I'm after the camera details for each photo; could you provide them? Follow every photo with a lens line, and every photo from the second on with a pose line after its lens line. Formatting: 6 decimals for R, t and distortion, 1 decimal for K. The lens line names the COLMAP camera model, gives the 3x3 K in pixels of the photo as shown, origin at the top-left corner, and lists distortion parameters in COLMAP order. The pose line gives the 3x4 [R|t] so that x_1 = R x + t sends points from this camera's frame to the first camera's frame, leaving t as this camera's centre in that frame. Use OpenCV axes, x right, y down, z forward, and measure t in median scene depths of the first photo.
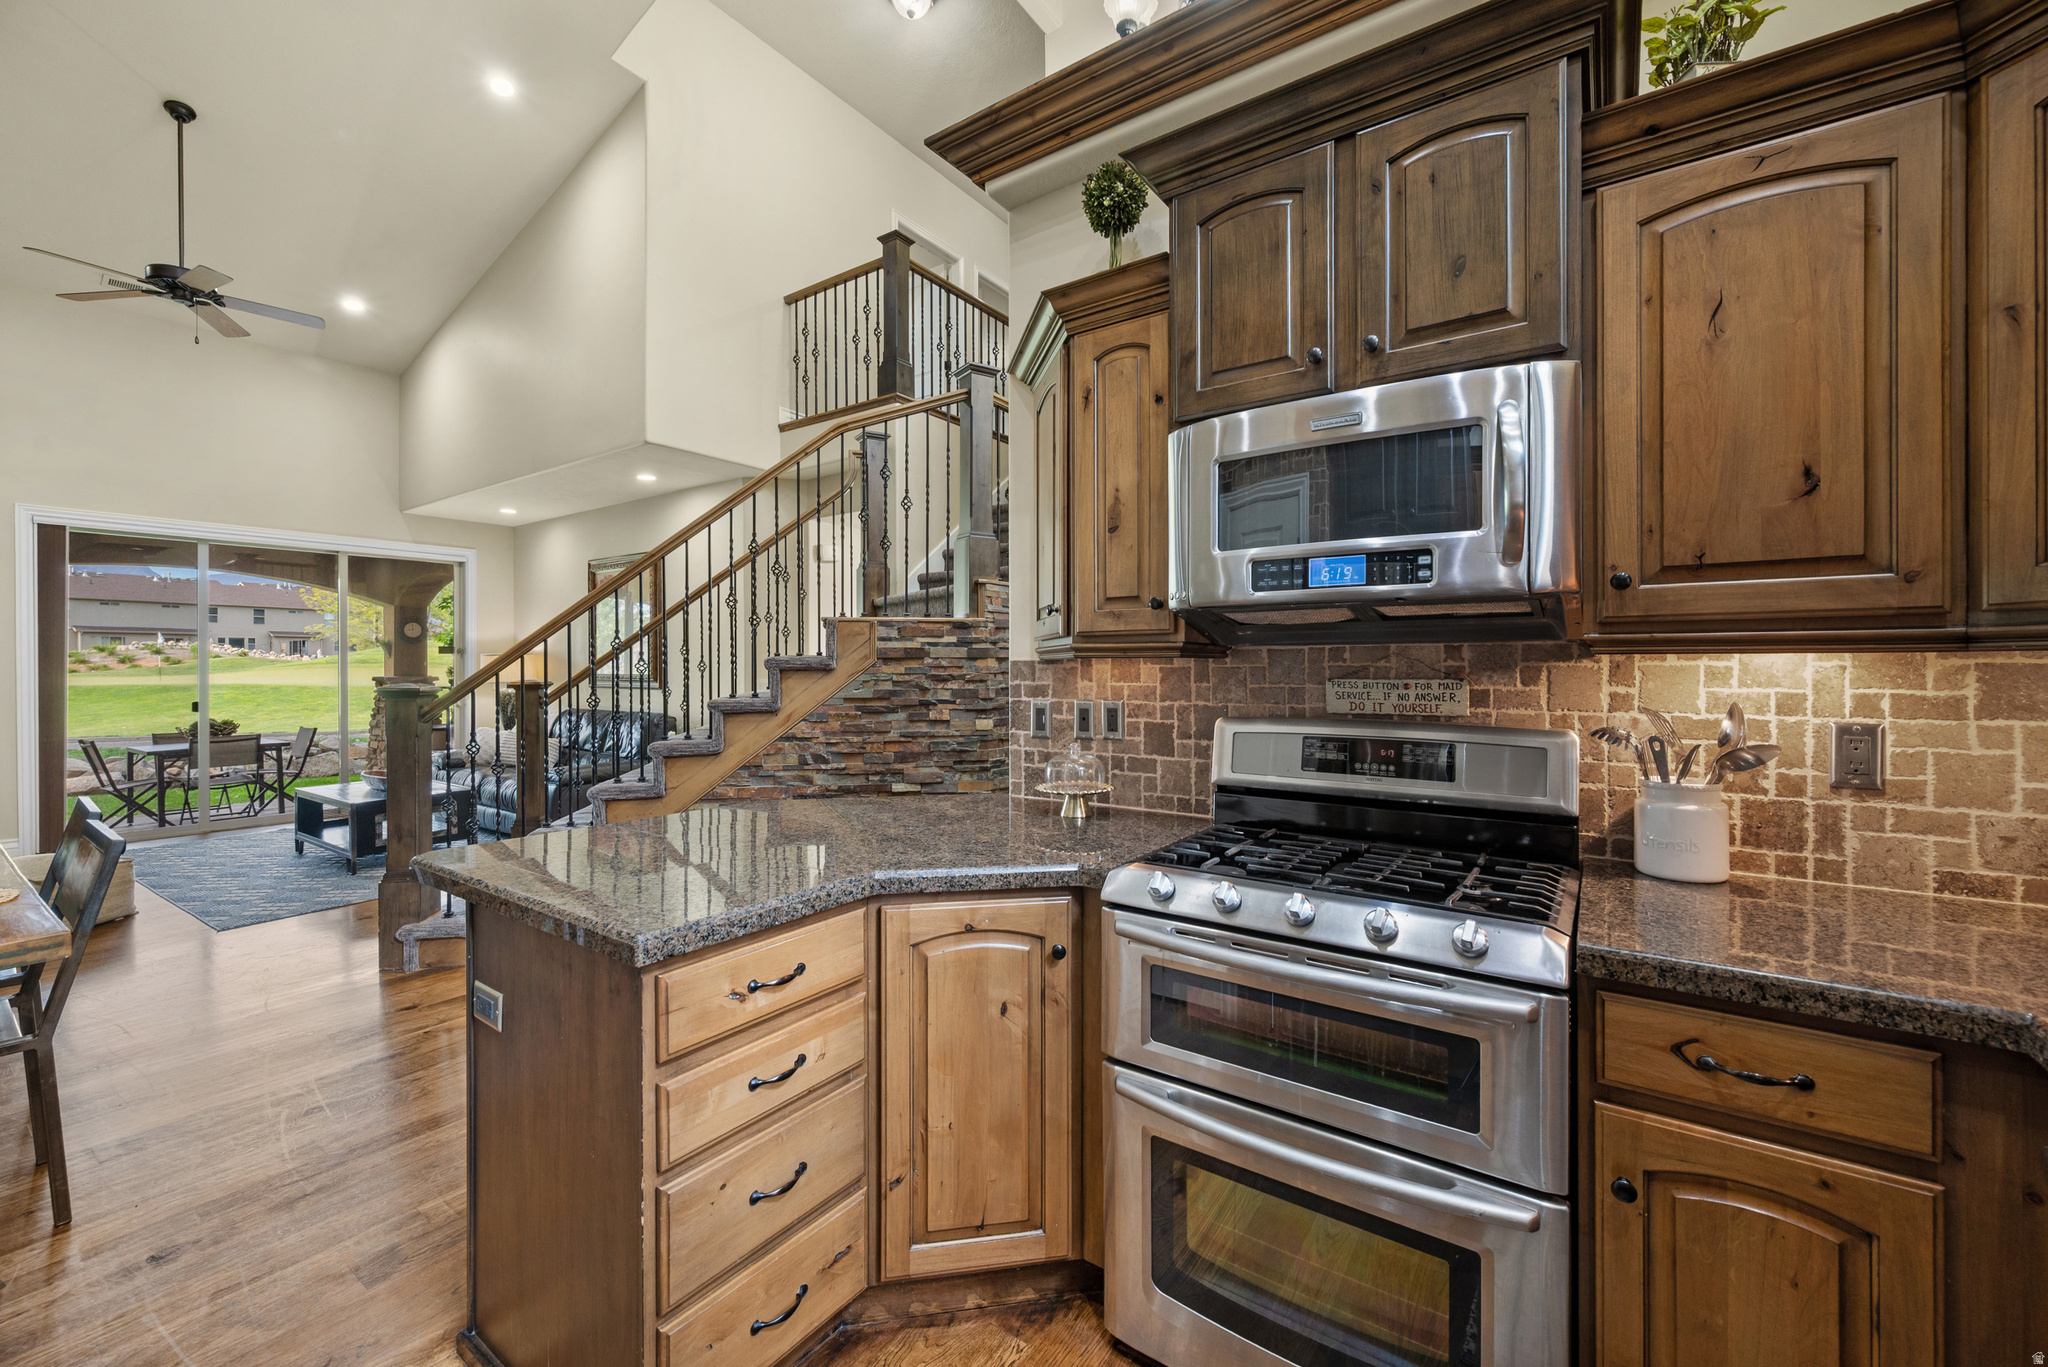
lens RADIAL K [[841.5, 0, 1049.6], [0, 841.5, 669.3], [0, 0, 1]] dist [-0.000065, 0.000118]
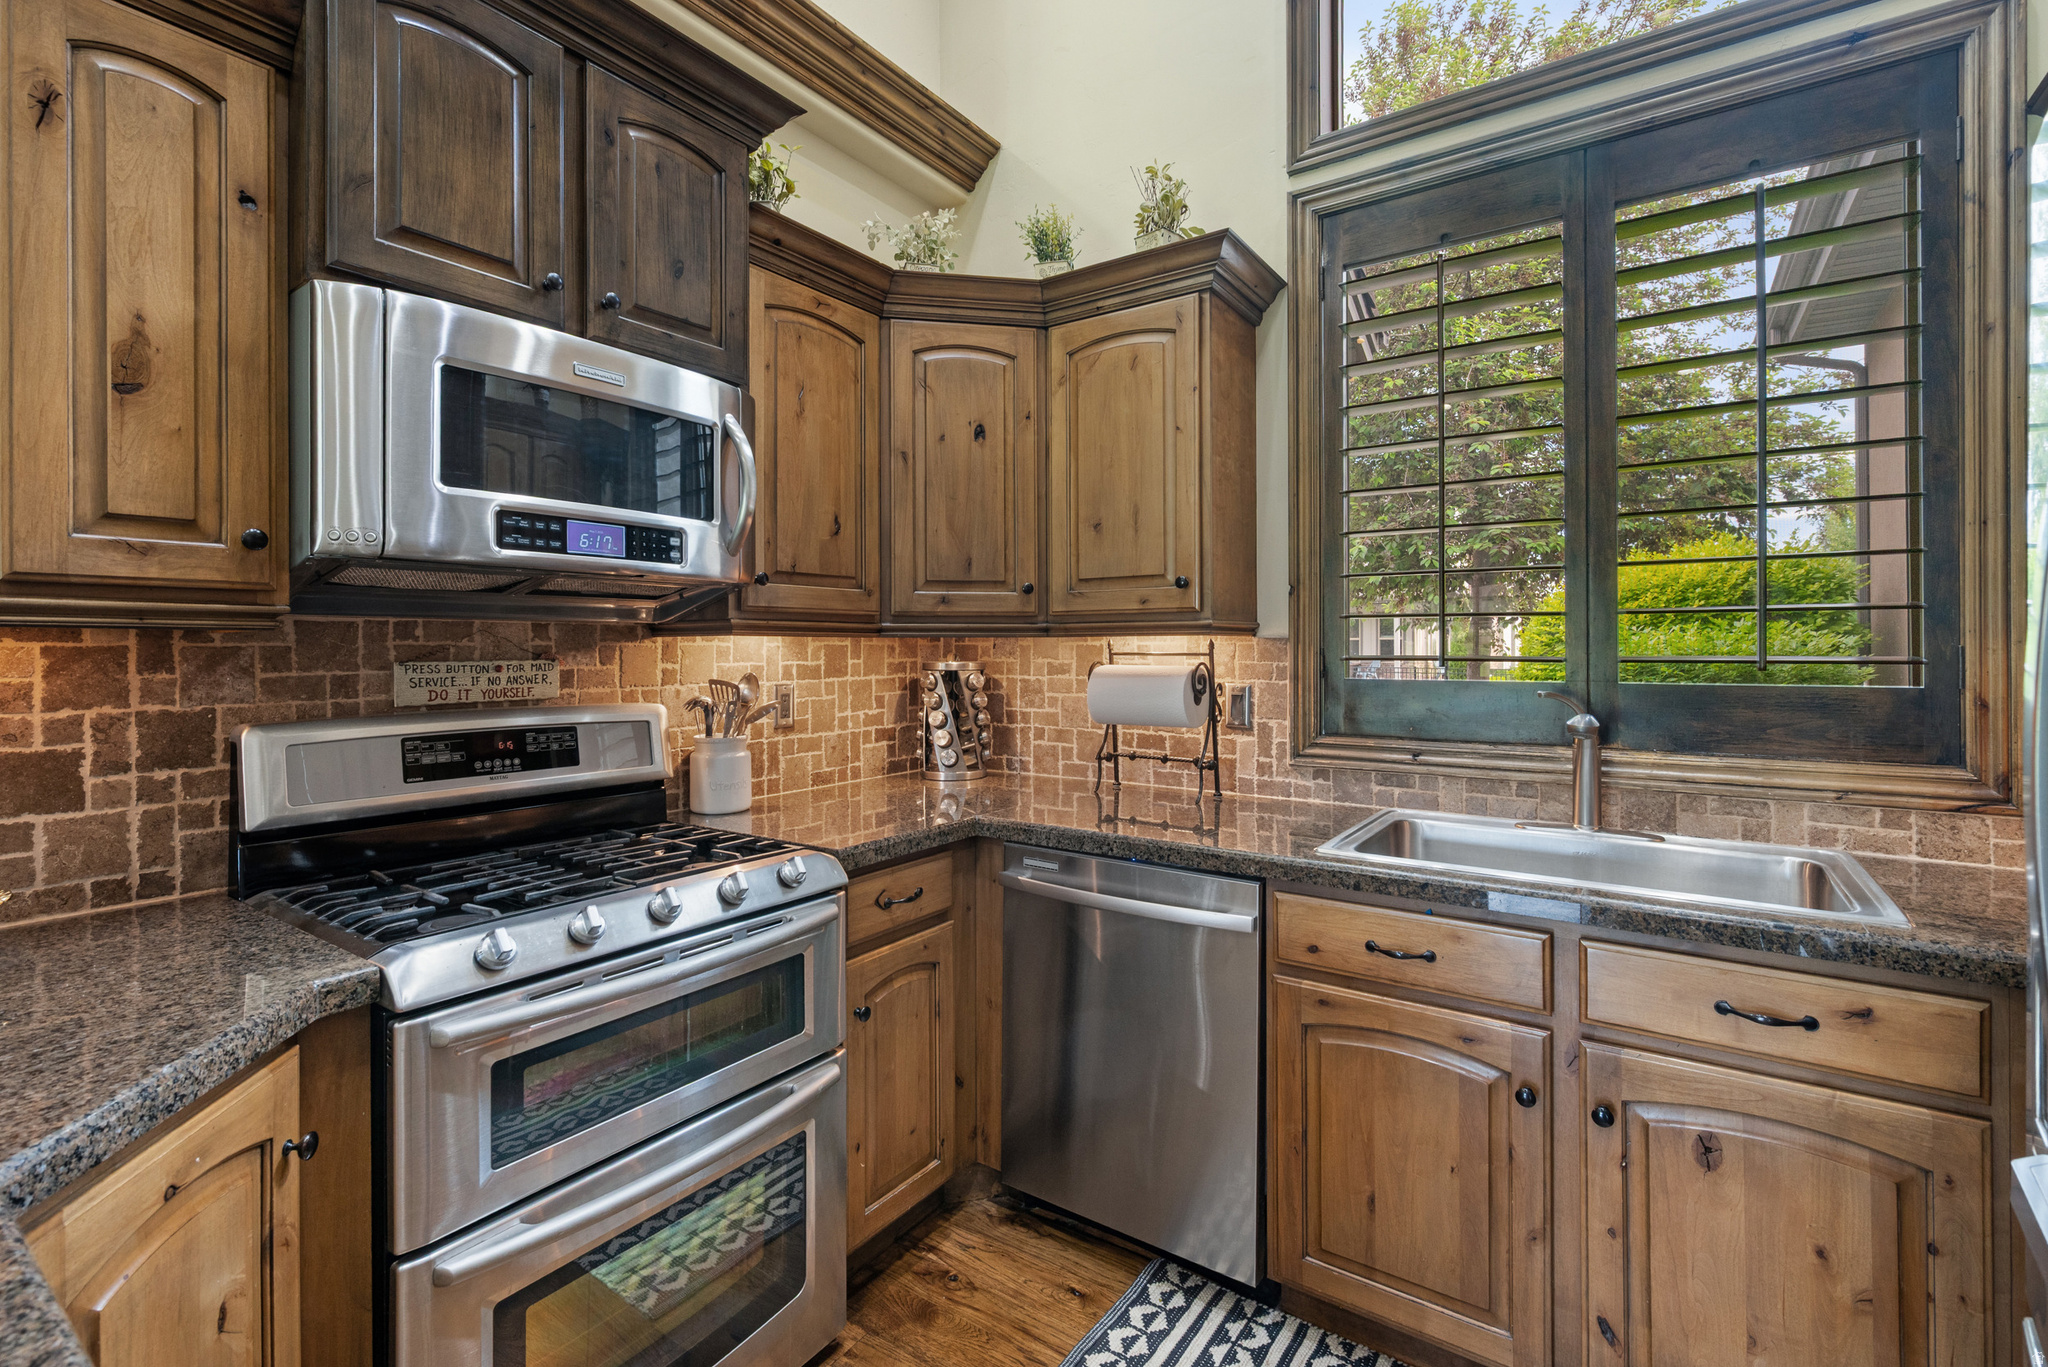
lens RADIAL K [[898.9, 0, 1048.0], [0, 898.9, 646.1], [0, 0, 1]] dist [0.001313, -0.000843]
pose [[-0.014869, 0.004313, 0.999880, -0.526719], [0.007842, 0.999960, -0.004196, 0.005097], [-0.999859, 0.007778, -0.014903, 0.444456]]
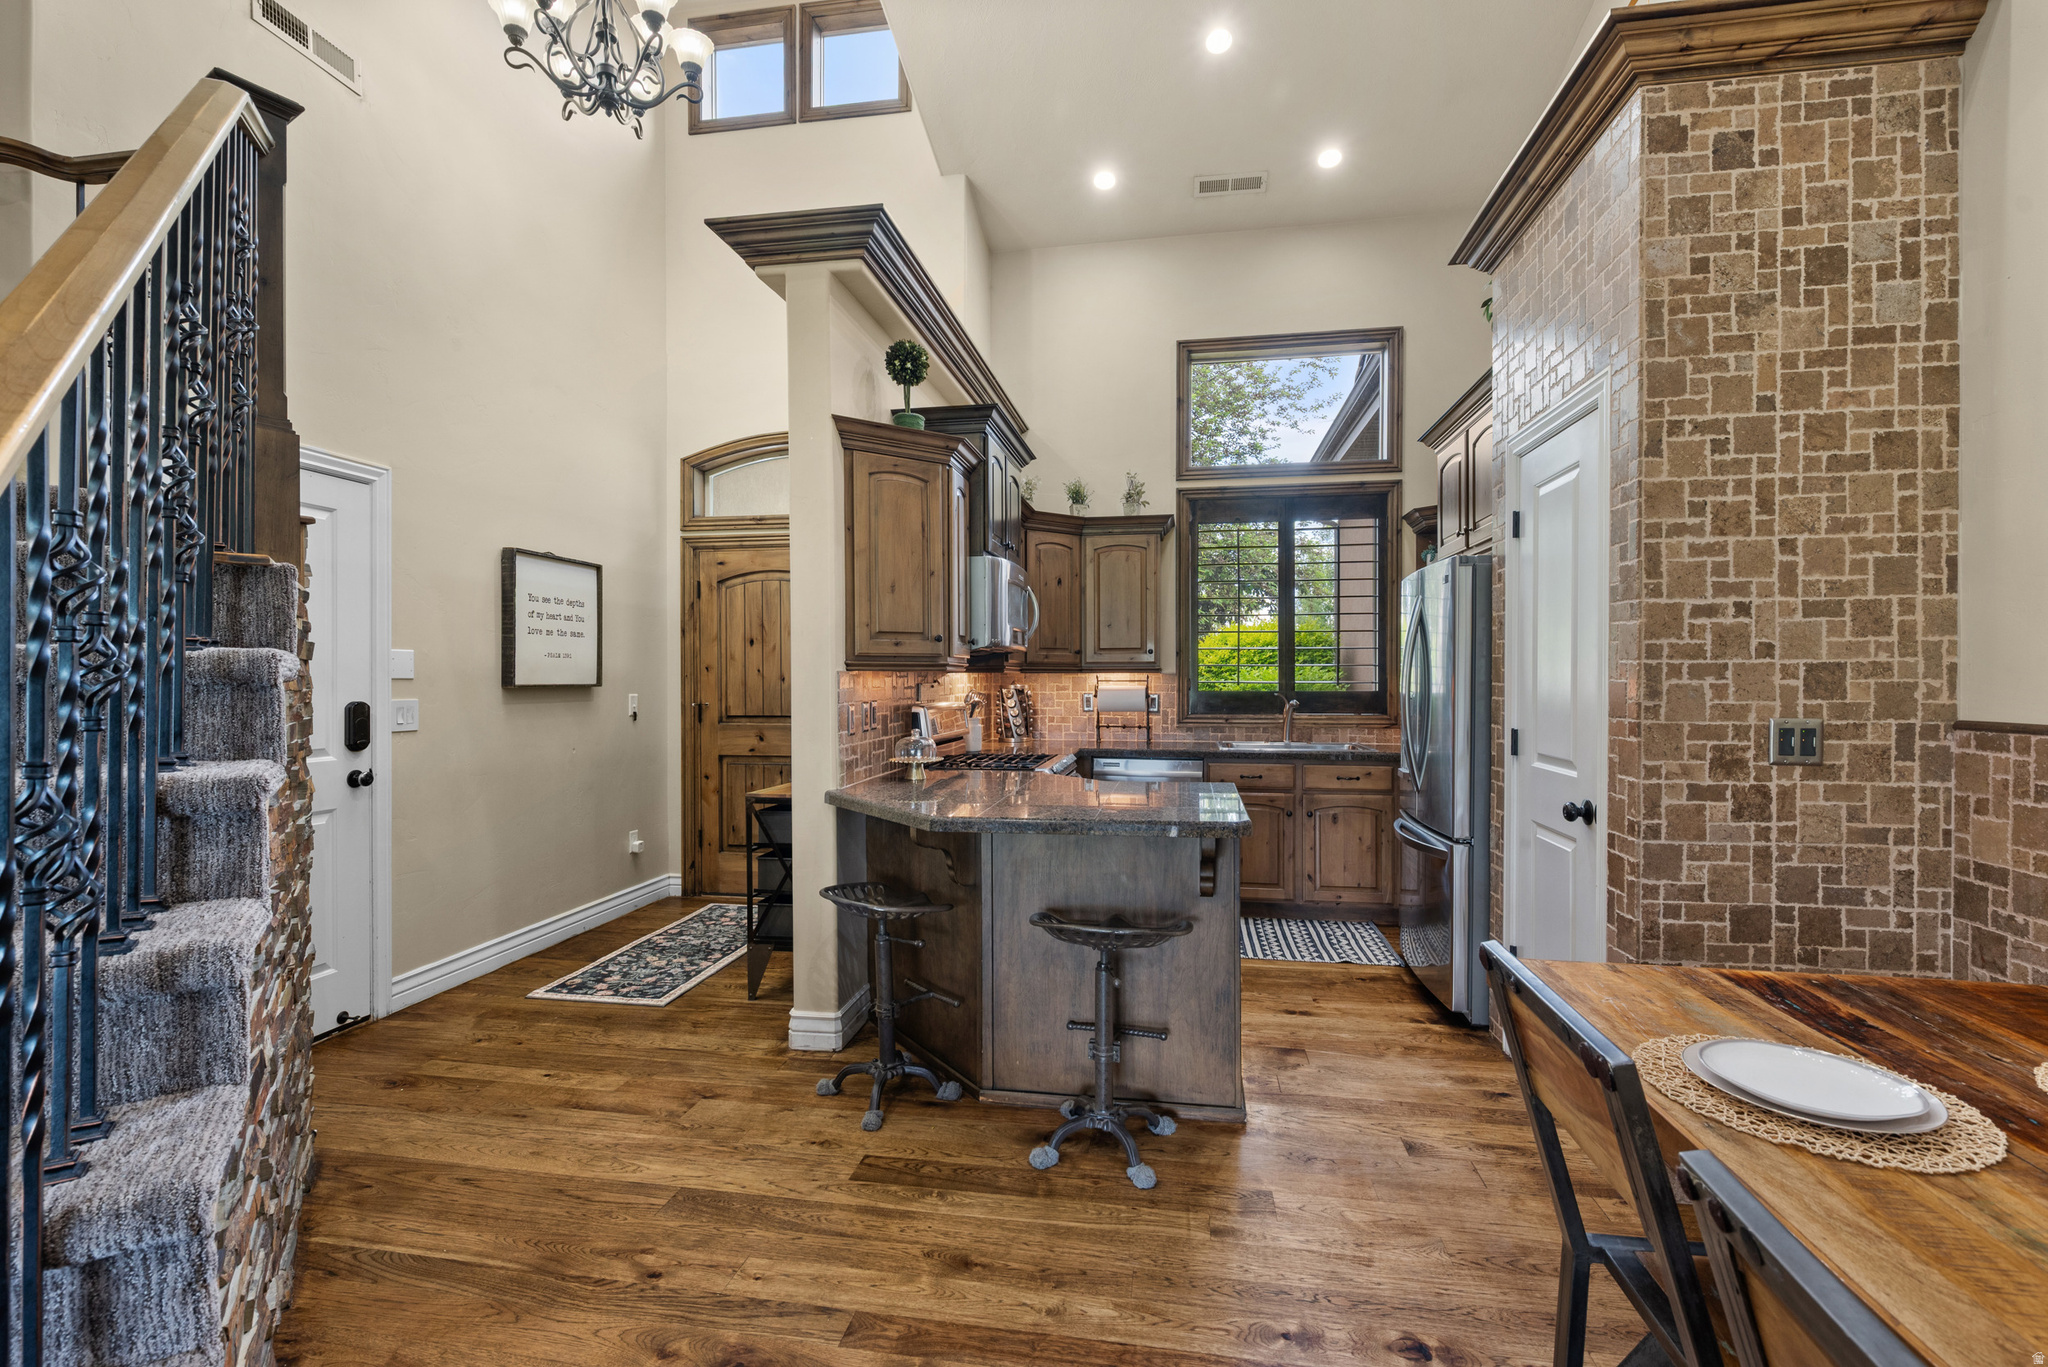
lens RADIAL K [[898.9, 0, 1027.0], [0, 898.9, 682.4], [0, 0, 1]] dist [0.001313, -0.000843]
pose [[-0.428599, -0.001021, 0.903494, -1.416988], [0.006605, 0.999969, 0.004263, 0.003334], [-0.903471, 0.007795, -0.428579, 1.426018]]
